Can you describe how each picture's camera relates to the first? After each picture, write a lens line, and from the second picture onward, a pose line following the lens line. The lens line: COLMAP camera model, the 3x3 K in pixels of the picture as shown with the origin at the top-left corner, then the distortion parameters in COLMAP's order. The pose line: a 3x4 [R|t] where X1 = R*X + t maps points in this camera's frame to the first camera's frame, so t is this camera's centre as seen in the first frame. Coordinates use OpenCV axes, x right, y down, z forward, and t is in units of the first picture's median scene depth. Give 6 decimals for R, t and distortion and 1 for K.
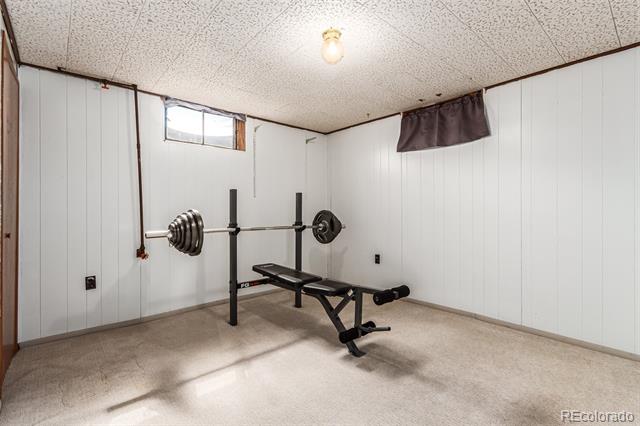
lens RADIAL K [[307.4, 0, 321.1], [0, 307.4, 209.2], [0, 0, 1]] dist [-0.000123, -0.000052]
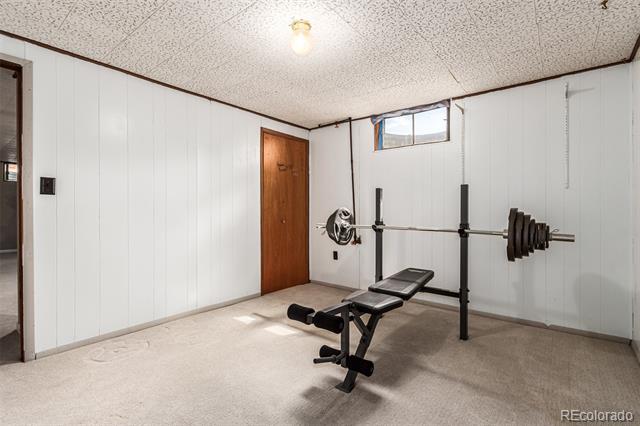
lens RADIAL K [[301.9, 0, 320.0], [0, 301.9, 213.0], [0, 0, 1]] dist [-0.002057, -0.000137]
pose [[0.156758, 0.013192, -0.987549, 0.692357], [0.006146, 0.999878, 0.014332, 0.001821], [0.987618, -0.008316, 0.156658, 0.636925]]
